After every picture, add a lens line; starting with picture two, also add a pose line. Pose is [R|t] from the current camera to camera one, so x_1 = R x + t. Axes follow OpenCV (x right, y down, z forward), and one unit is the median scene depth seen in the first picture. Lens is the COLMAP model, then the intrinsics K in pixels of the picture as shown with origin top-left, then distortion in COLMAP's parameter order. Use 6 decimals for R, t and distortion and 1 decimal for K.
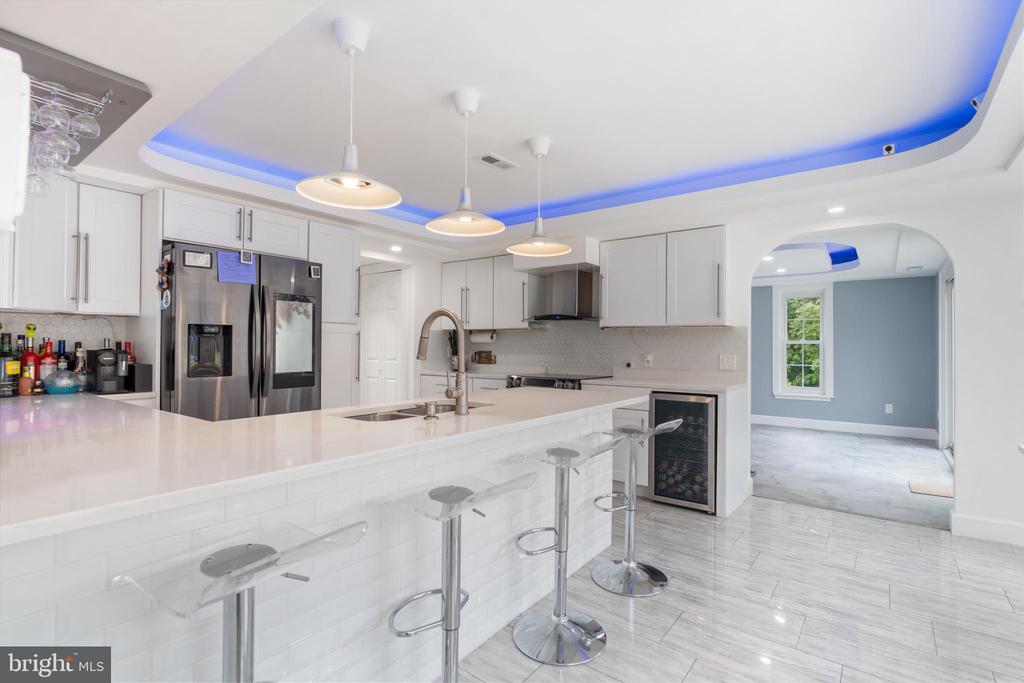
lens RADIAL K [[493.2, 0, 512.3], [0, 493.2, 345.8], [0, 0, 1]] dist [-0.001512, 0.000327]
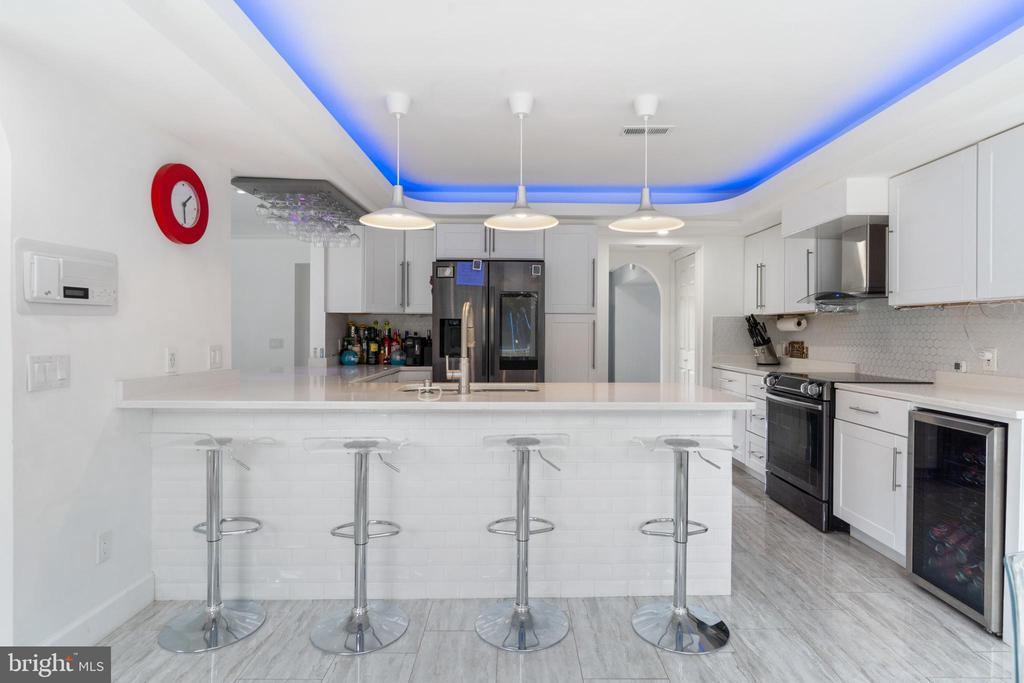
lens RADIAL K [[541.8, 0, 512.0], [0, 541.8, 341.5], [0, 0, 1]] dist [0.001361, 0.002146]
pose [[0.604739, 0.011103, -0.796347, 0.580242], [-0.000001, 0.999903, 0.013941, -0.001786], [0.796424, -0.008430, 0.604680, 0.194887]]
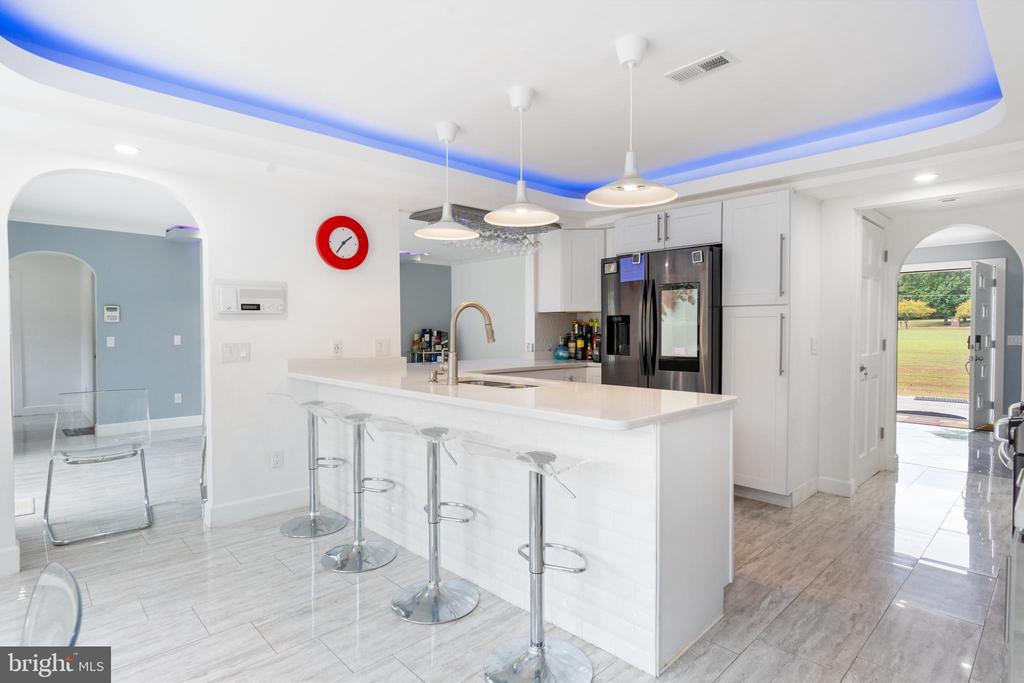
lens RADIAL K [[532.3, 0, 508.8], [0, 532.3, 343.2], [0, 0, 1]] dist [-0.003429, 0.000713]
pose [[-0.159011, 0.020853, -0.987057, 0.732628], [0.001042, 0.999780, 0.020954, 0.000794], [0.987276, 0.002304, -0.158998, 0.810356]]
